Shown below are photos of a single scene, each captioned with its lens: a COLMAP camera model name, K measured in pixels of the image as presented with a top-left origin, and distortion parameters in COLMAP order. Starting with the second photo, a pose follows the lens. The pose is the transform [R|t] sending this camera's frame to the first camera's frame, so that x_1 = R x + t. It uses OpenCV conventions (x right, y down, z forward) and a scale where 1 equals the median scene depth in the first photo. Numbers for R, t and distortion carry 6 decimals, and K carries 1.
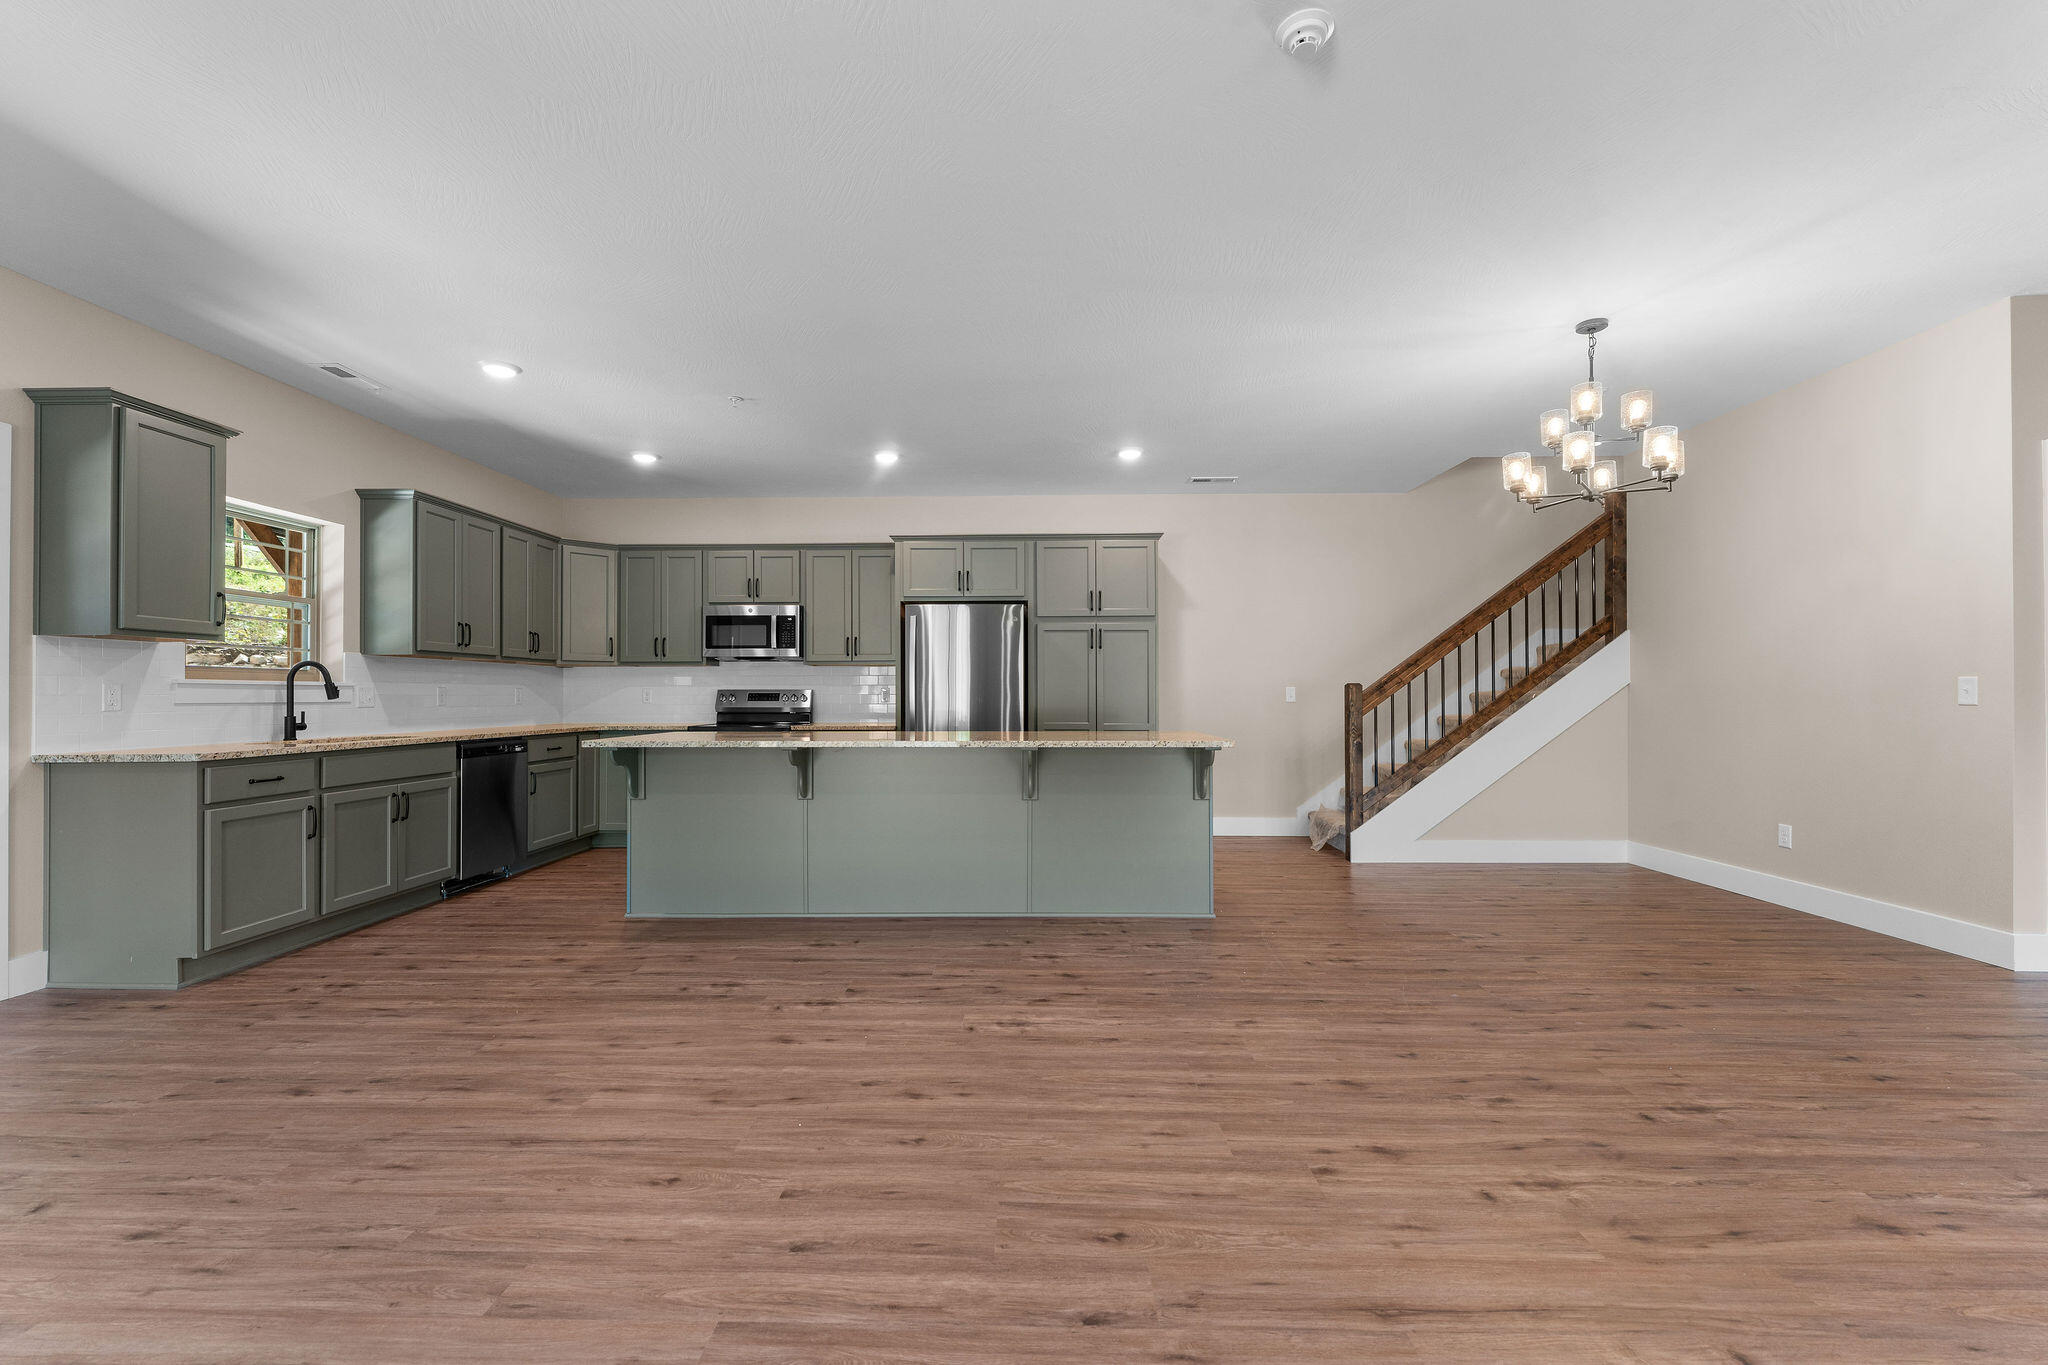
lens RADIAL K [[838.2, 0, 1018.6], [0, 838.2, 689.0], [0, 0, 1]] dist [-0.001383, 0.000148]
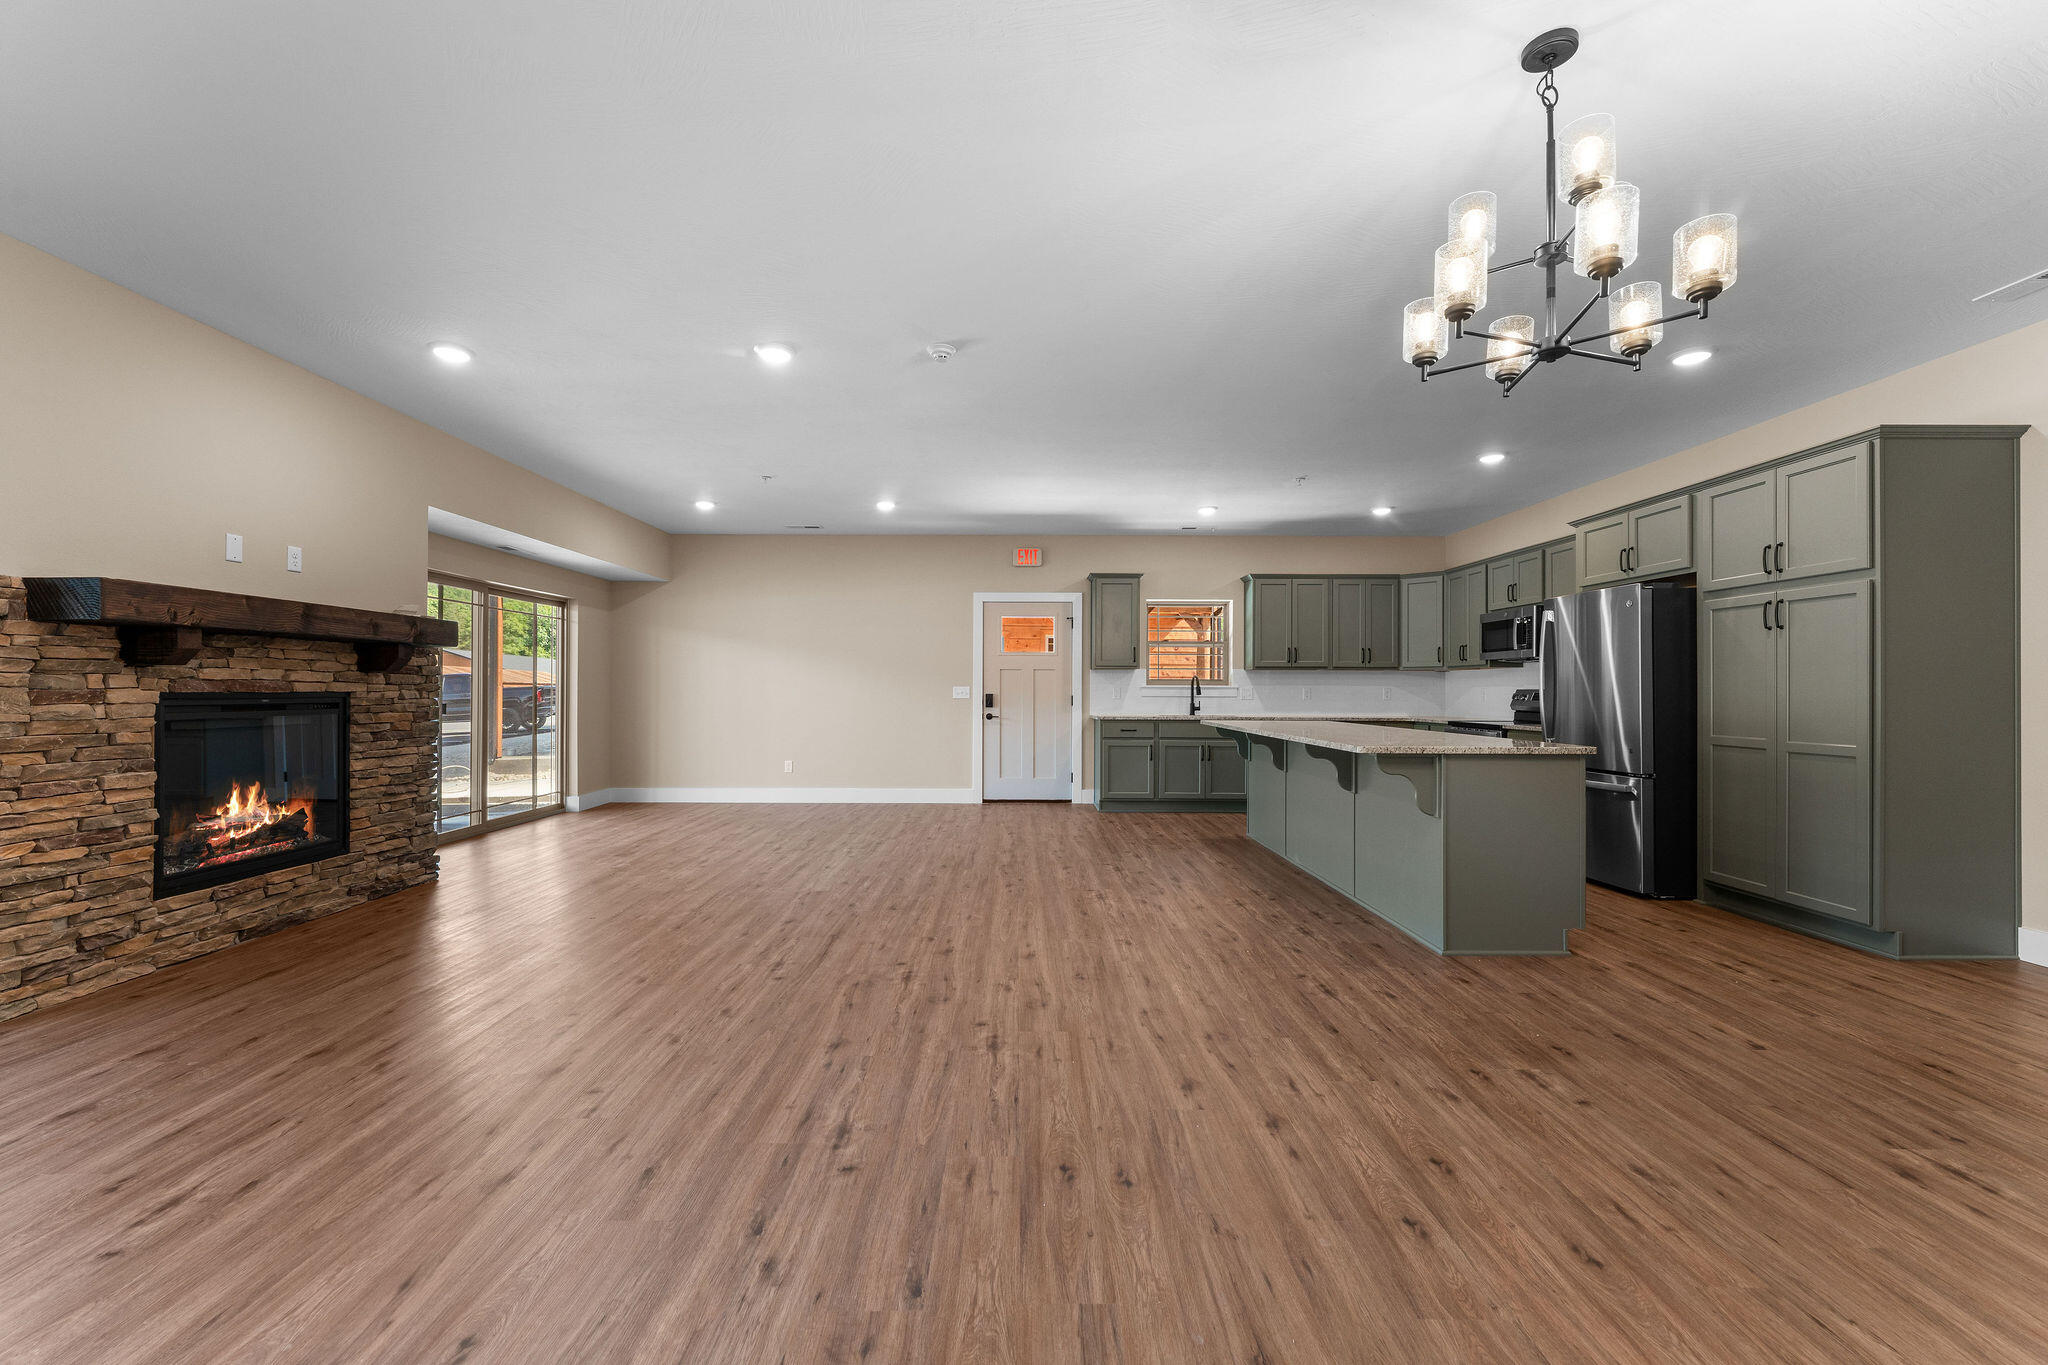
lens RADIAL K [[813.3, 0, 1018.2], [0, 813.3, 687.4], [0, 0, 1]] dist [-0.000803, 0.000200]
pose [[0.023271, -0.000822, -0.999729, 0.901162], [0.003160, 0.999995, -0.000749, -0.003705], [0.999724, -0.003141, 0.023274, 0.461639]]
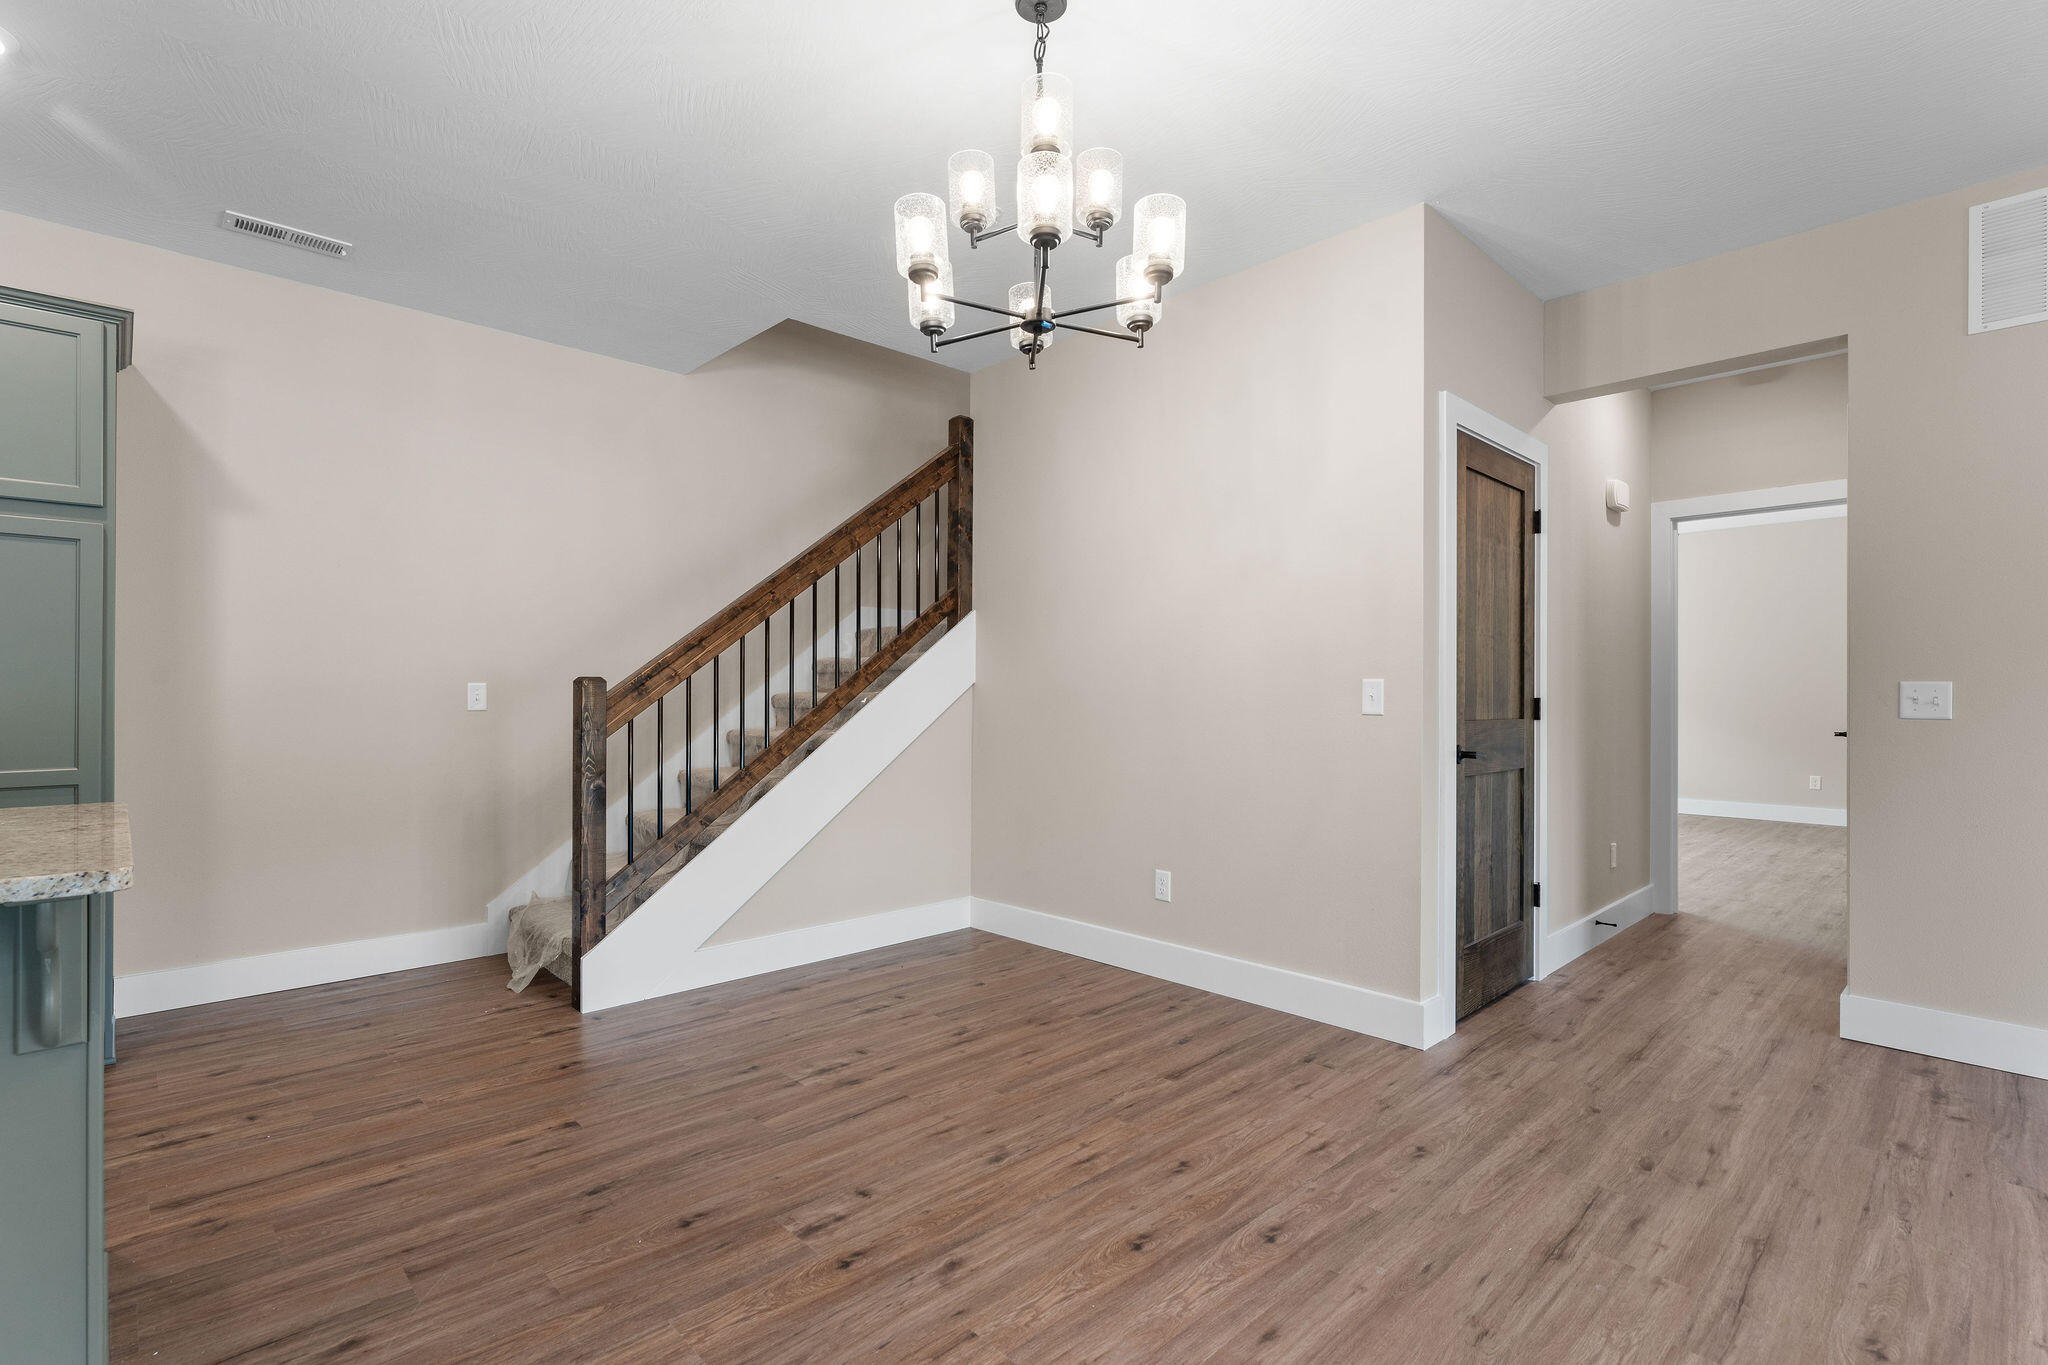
lens RADIAL K [[949.4, 0, 1019.4], [0, 949.4, 689.9], [0, 0, 1]] dist [-0.002633, -0.000336]
pose [[0.708093, 0.007284, 0.706081, 0.190524], [-0.009051, 0.999958, -0.001239, -0.000209], [-0.706061, -0.005514, 0.708130, 0.432396]]
